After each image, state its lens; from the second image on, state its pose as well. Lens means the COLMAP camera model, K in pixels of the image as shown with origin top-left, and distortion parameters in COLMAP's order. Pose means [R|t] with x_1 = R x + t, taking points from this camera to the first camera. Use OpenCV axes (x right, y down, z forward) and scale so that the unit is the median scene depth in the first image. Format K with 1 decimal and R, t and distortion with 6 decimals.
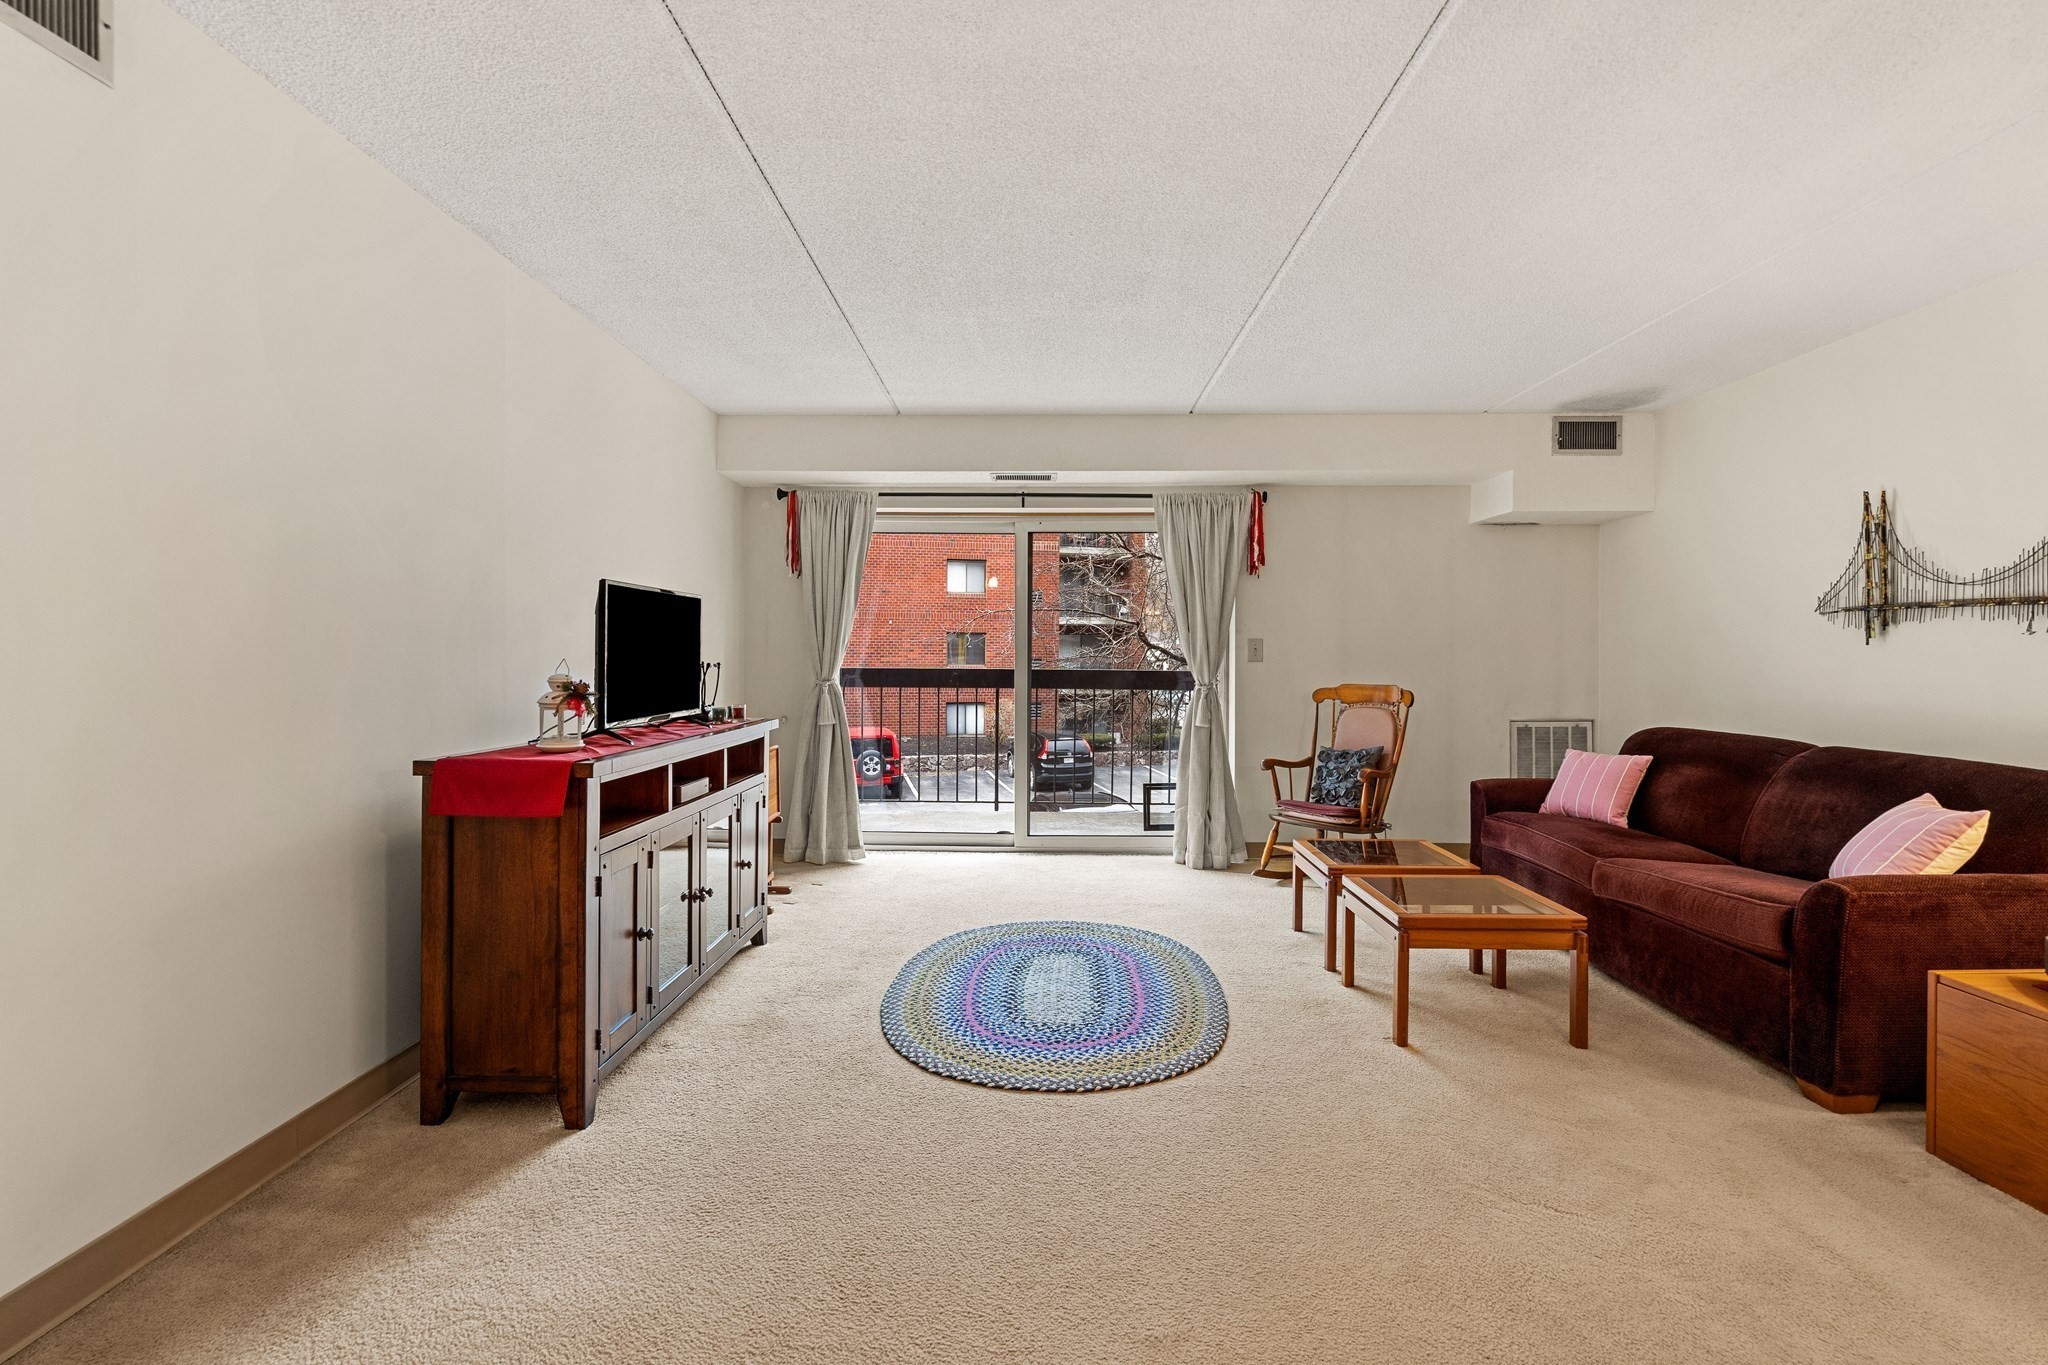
lens RADIAL K [[950.0, 0, 1018.9], [0, 950.0, 650.4], [0, 0, 1]] dist [-0.009521, 0.008742]
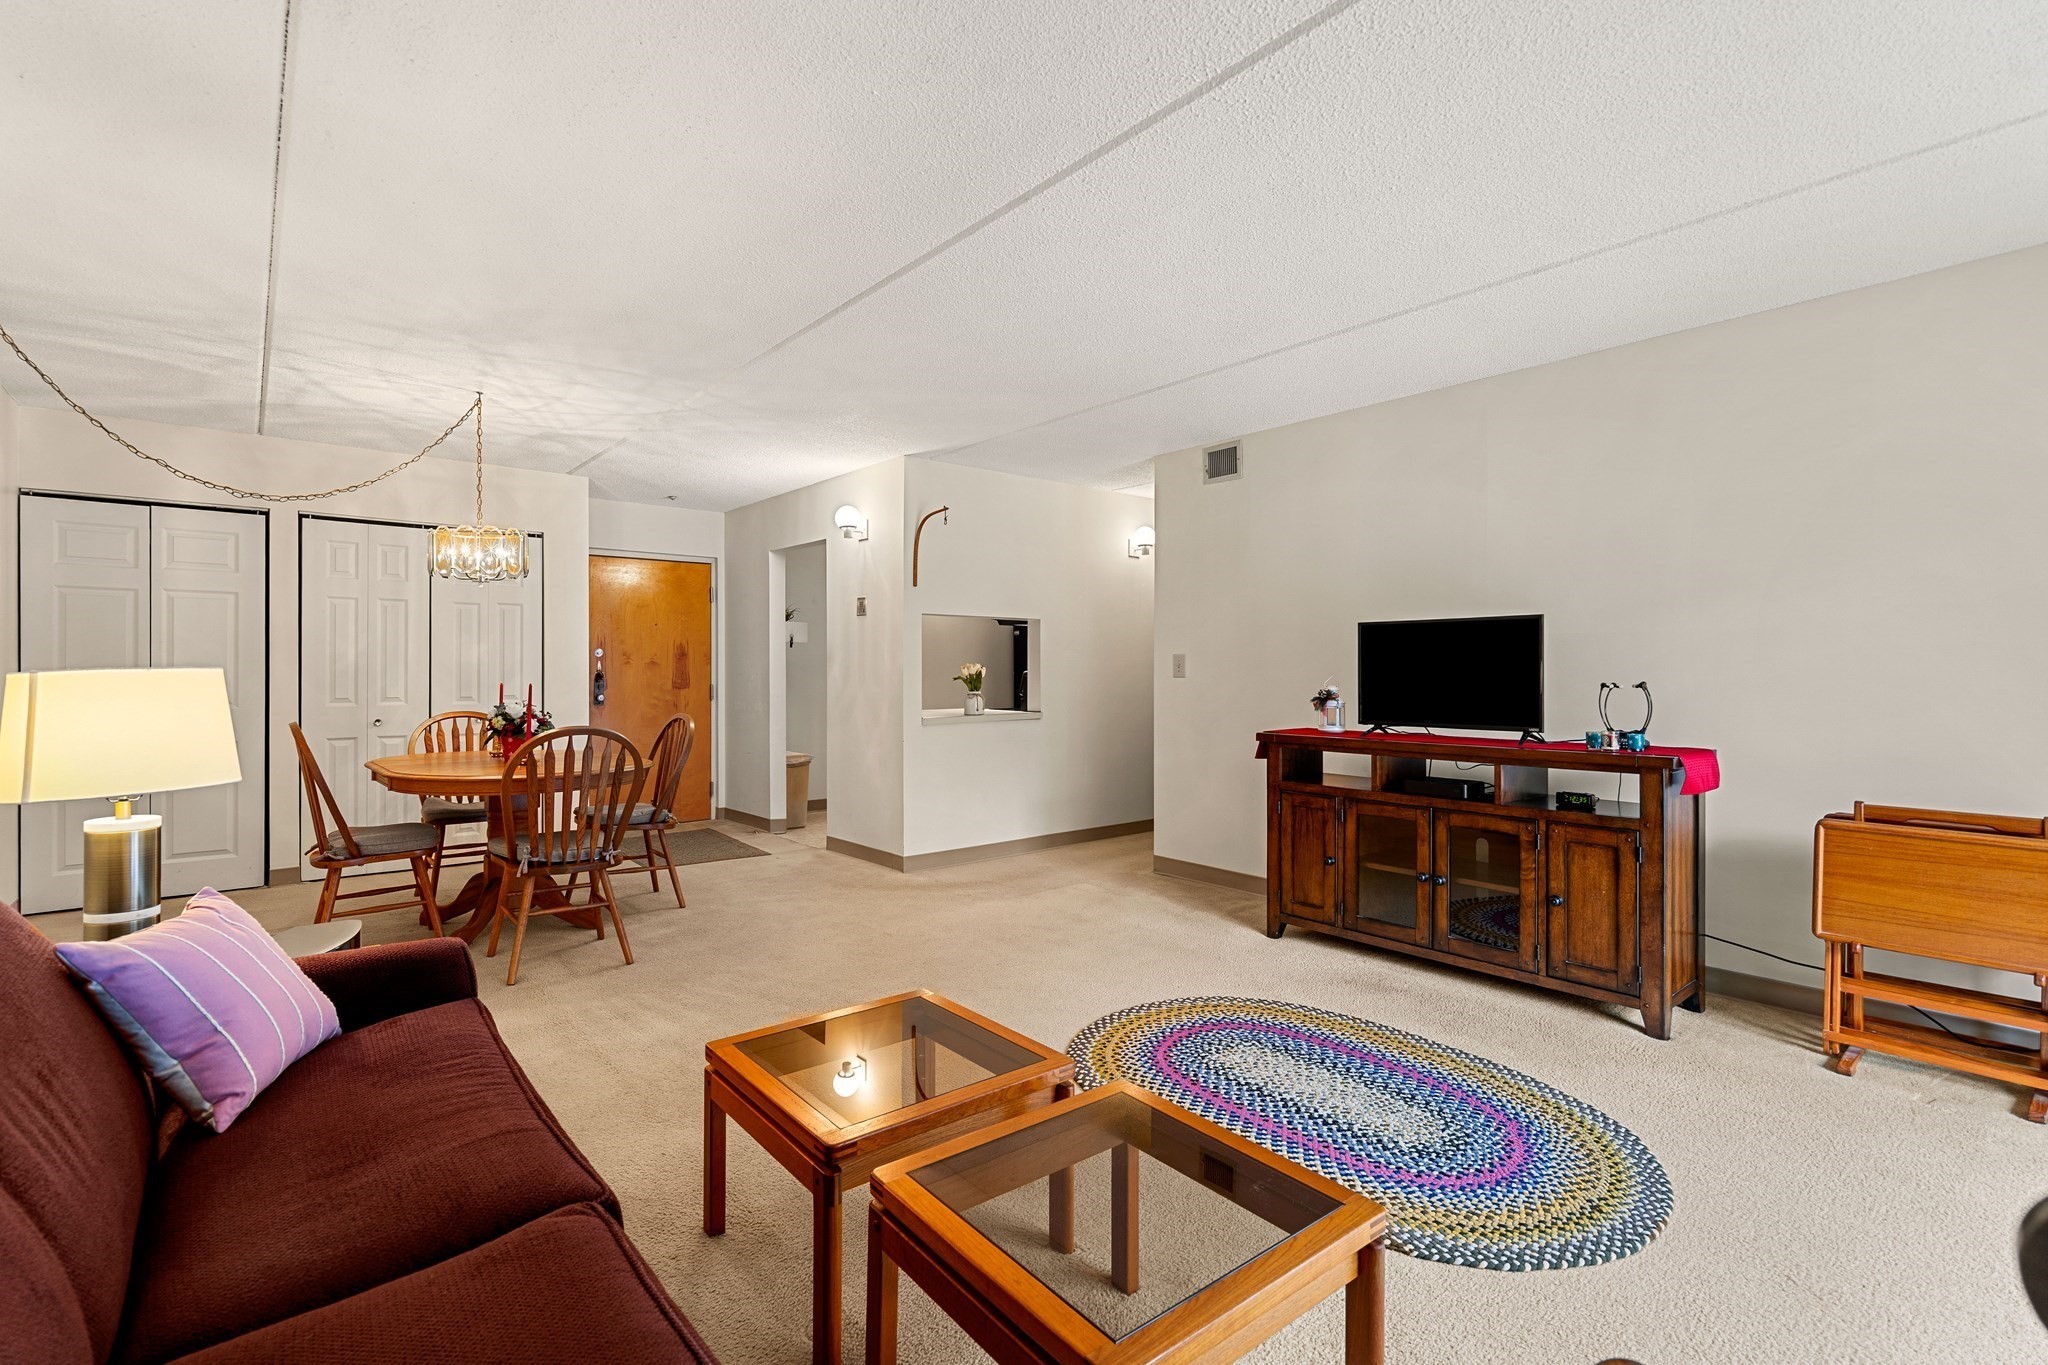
lens RADIAL K [[939.6, 0, 1018.6], [0, 939.6, 670.7], [0, 0, 1]] dist [-0.002446, 0.000572]
pose [[-0.756645, -0.004097, -0.653813, 0.602616], [0.002467, 0.999955, -0.009120, 0.007593], [0.653821, -0.008514, -0.756601, 1.145792]]
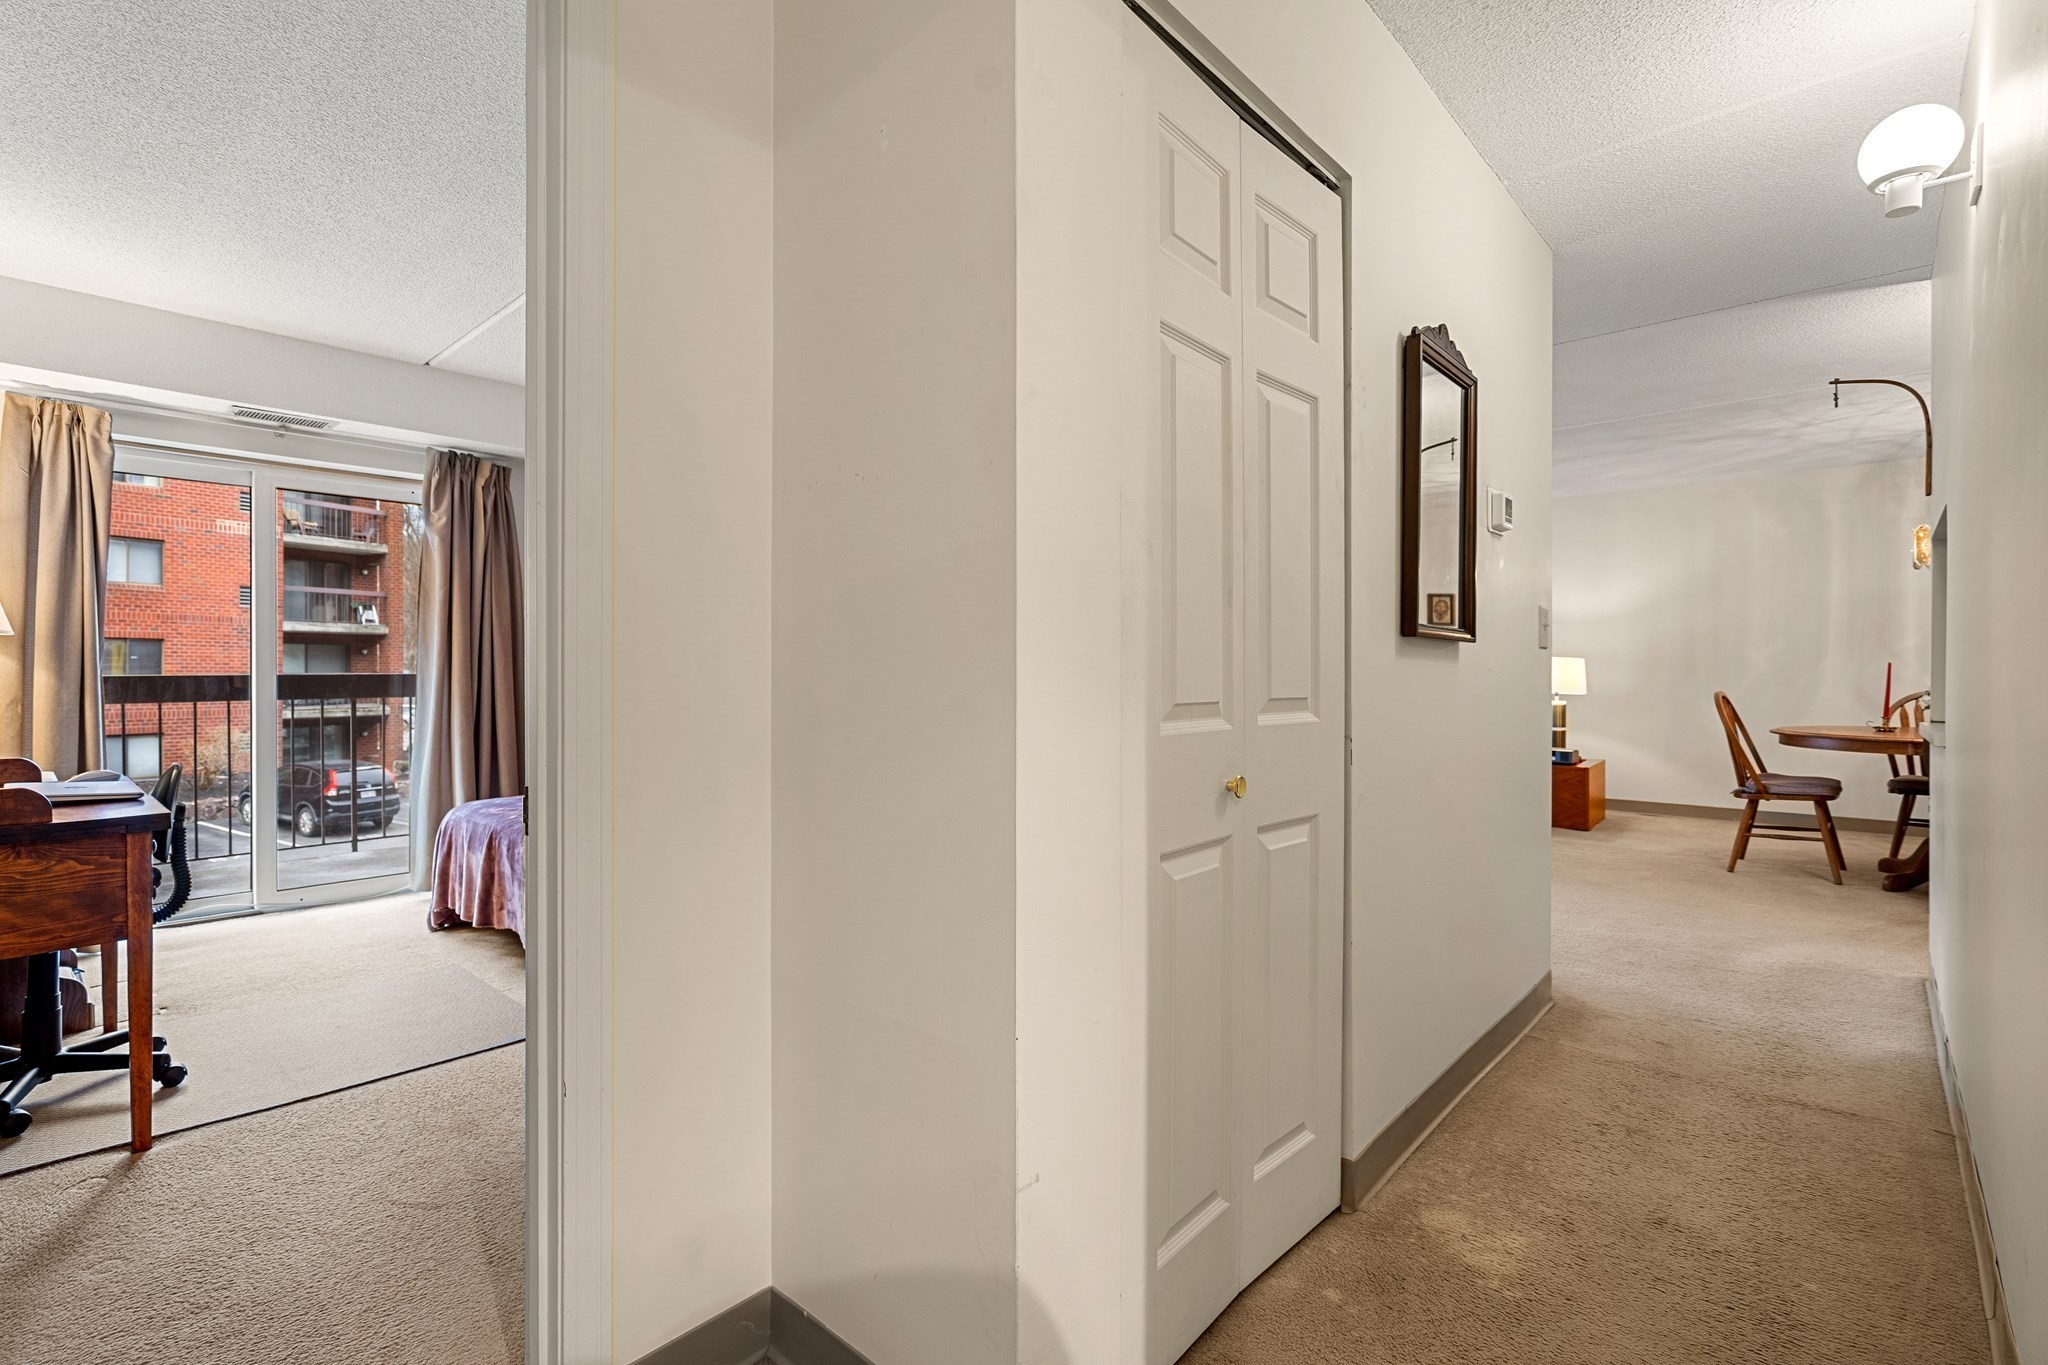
lens RADIAL K [[943.4, 0, 1024.5], [0, 943.4, 675.1], [0, 0, 1]] dist [-0.000407, -0.000152]
pose [[0.657526, -0.005323, 0.753413, -1.116643], [-0.001349, 0.999965, 0.008243, 0.018688], [-0.753430, -0.006436, 0.657496, 0.103653]]
